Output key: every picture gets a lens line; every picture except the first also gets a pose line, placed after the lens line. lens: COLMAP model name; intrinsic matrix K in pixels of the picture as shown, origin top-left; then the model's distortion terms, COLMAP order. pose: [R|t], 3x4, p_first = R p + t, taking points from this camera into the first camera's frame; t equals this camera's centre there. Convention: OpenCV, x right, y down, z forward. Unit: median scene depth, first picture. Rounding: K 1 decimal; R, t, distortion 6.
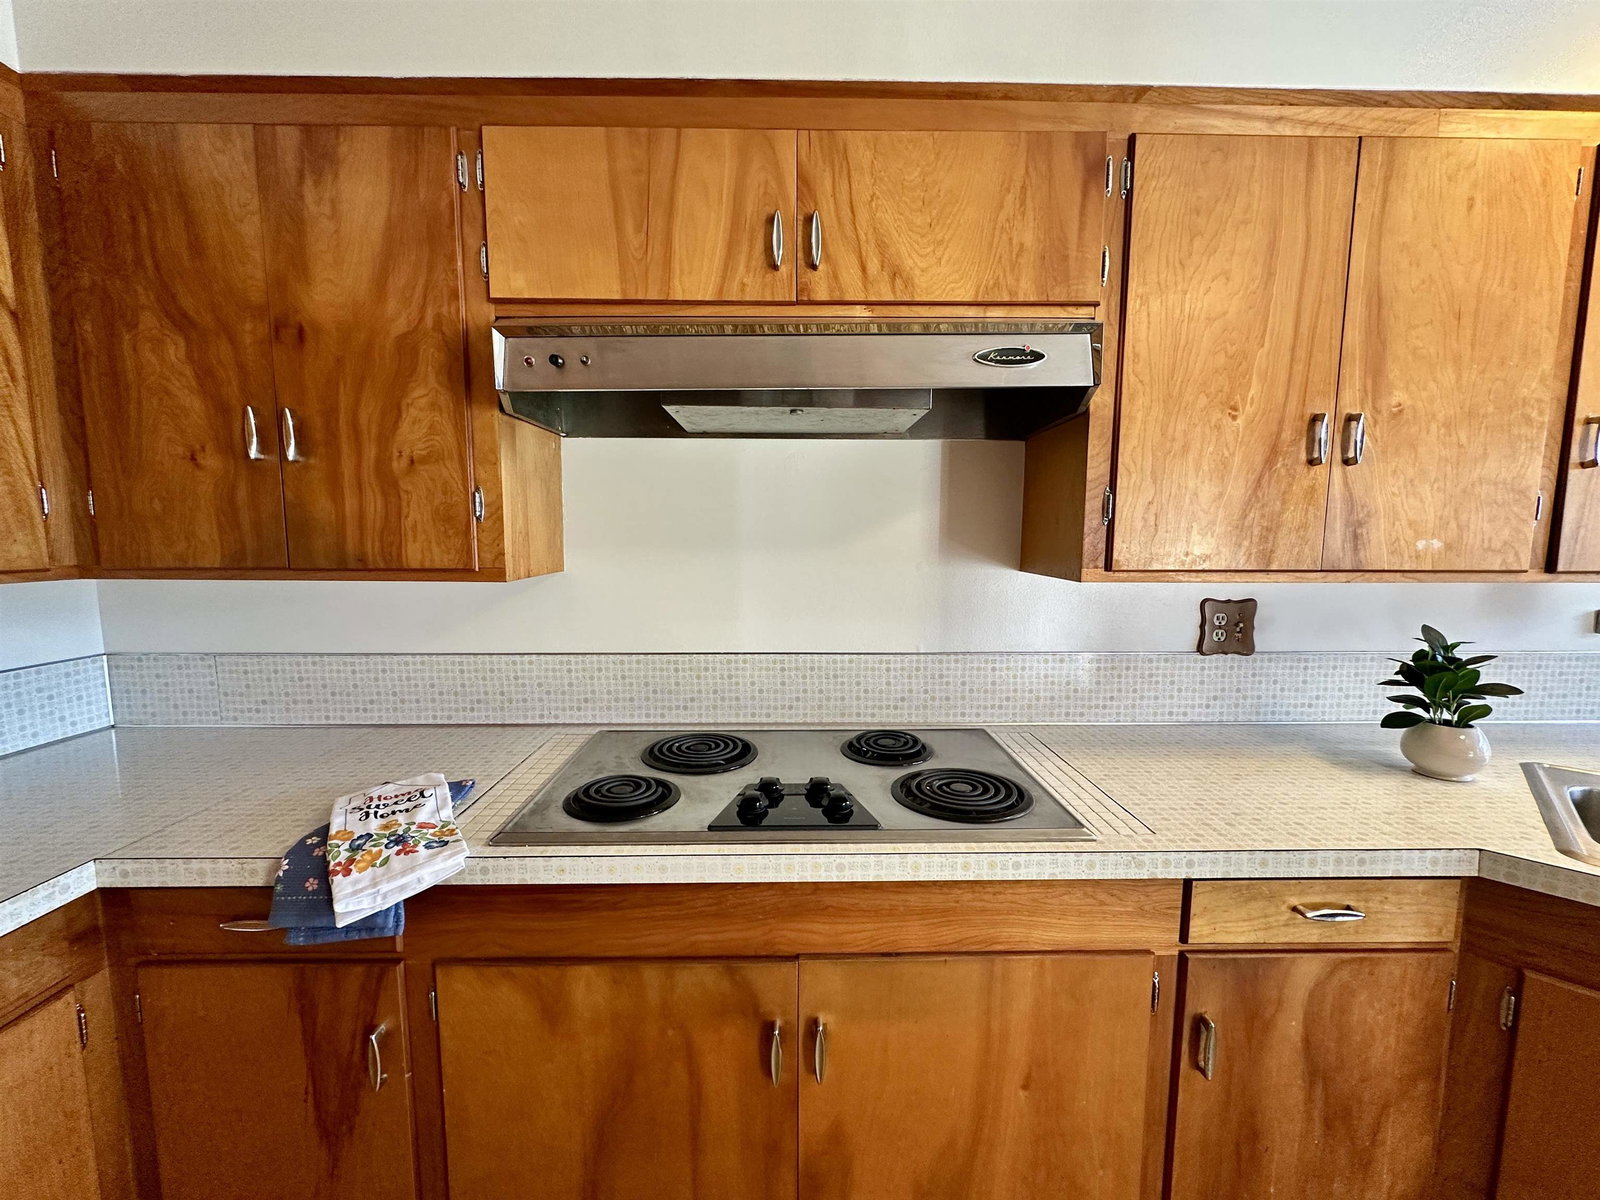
lens RADIAL K [[639.2, 0, 796.6], [0, 639.2, 600.5], [0, 0, 1]] dist [-0.002886, 0.000609]
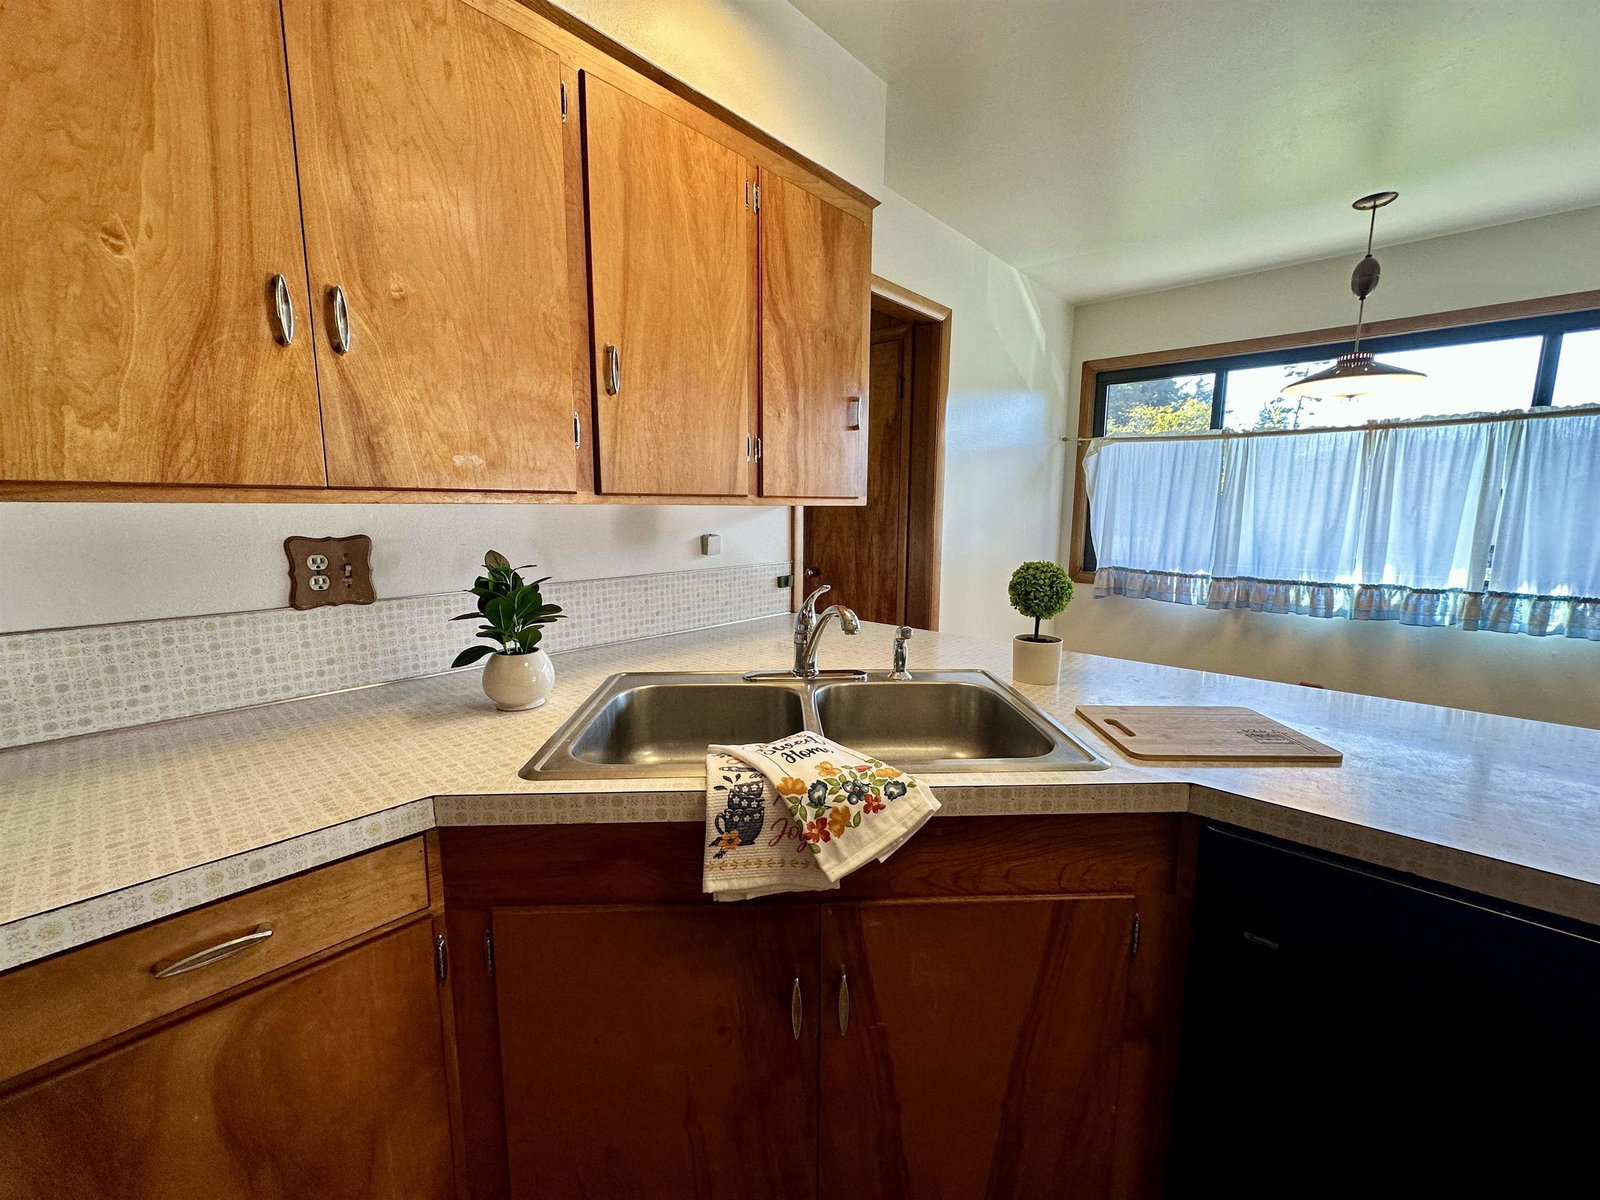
lens RADIAL K [[639.2, 0, 796.6], [0, 639.2, 600.5], [0, 0, 1]] dist [-0.002886, 0.000609]
pose [[0.688086, -0.105457, 0.717925, 0.655915], [0.070448, 0.994418, 0.078551, 0.073449], [-0.722201, -0.003474, 0.691675, 0.033337]]
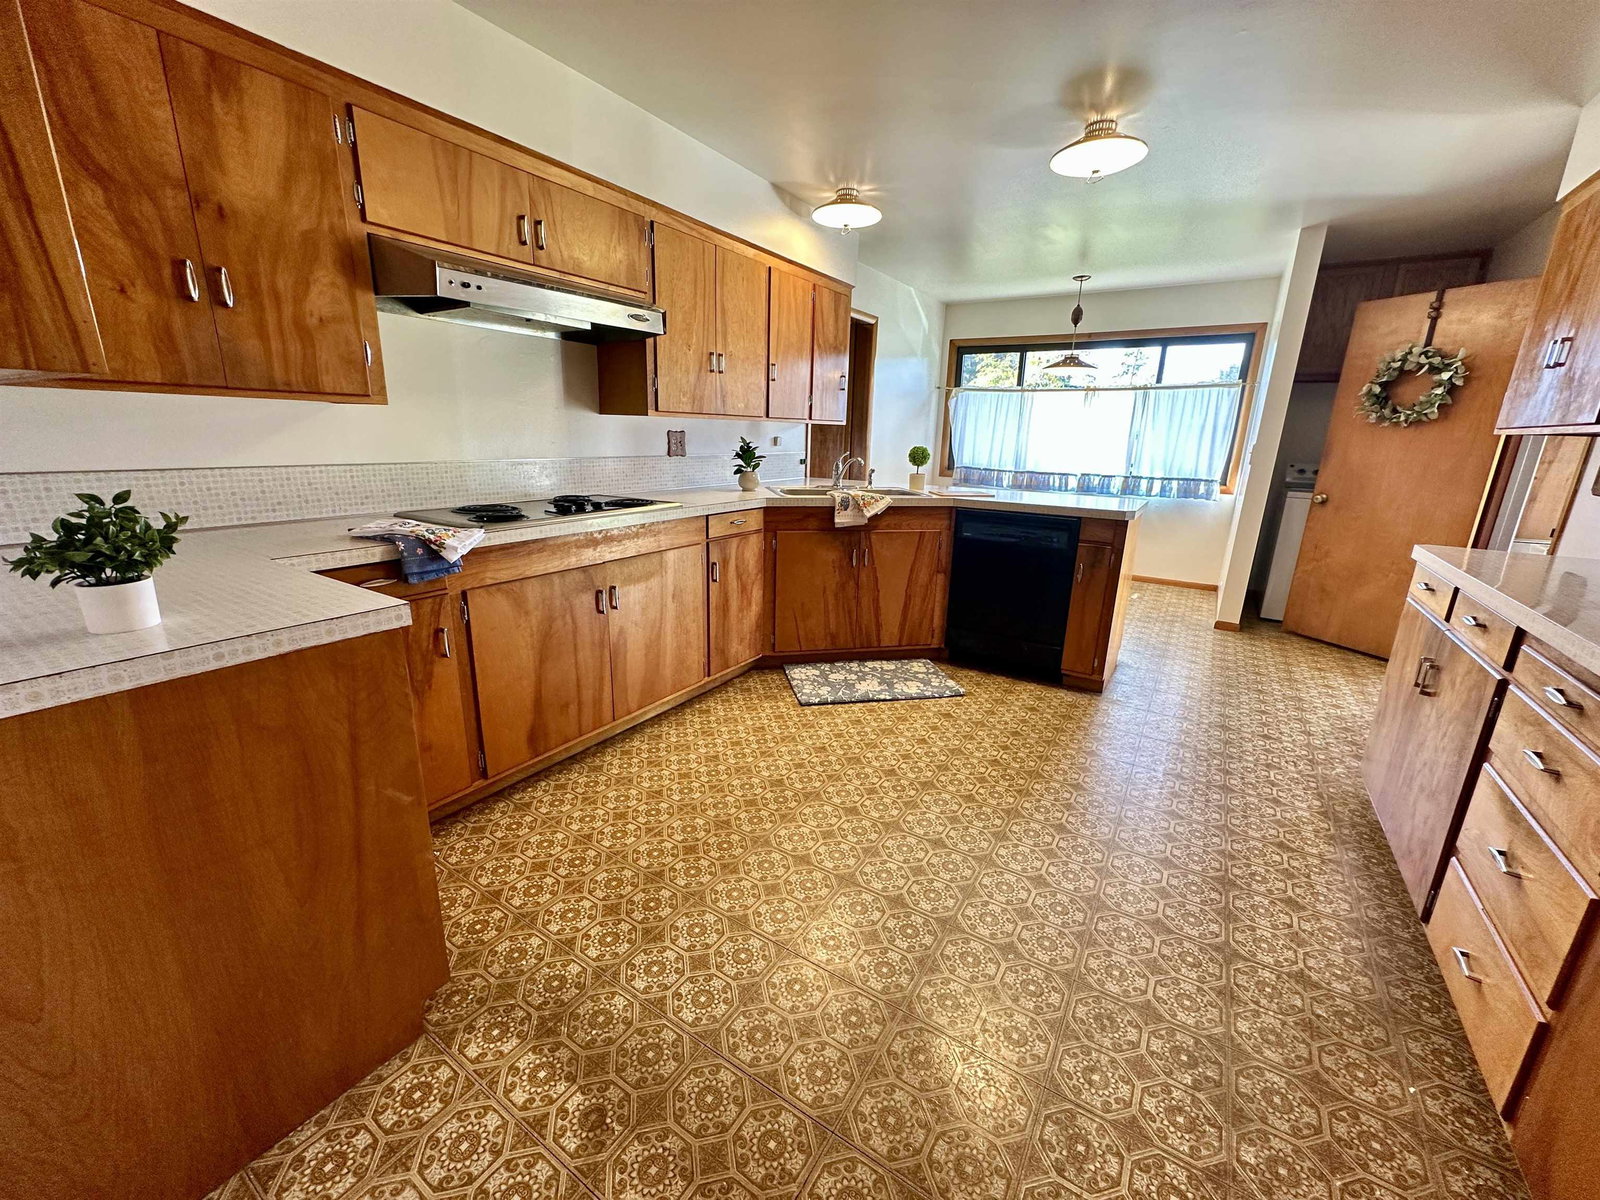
lens RADIAL K [[639.2, 0, 796.6], [0, 639.2, 600.5], [0, 0, 1]] dist [-0.002886, 0.000609]
pose [[0.561106, -0.200636, 0.803060, -1.316077], [0.058891, 0.977397, 0.203044, 0.196294], [-0.825647, -0.066636, 0.560239, -0.840676]]
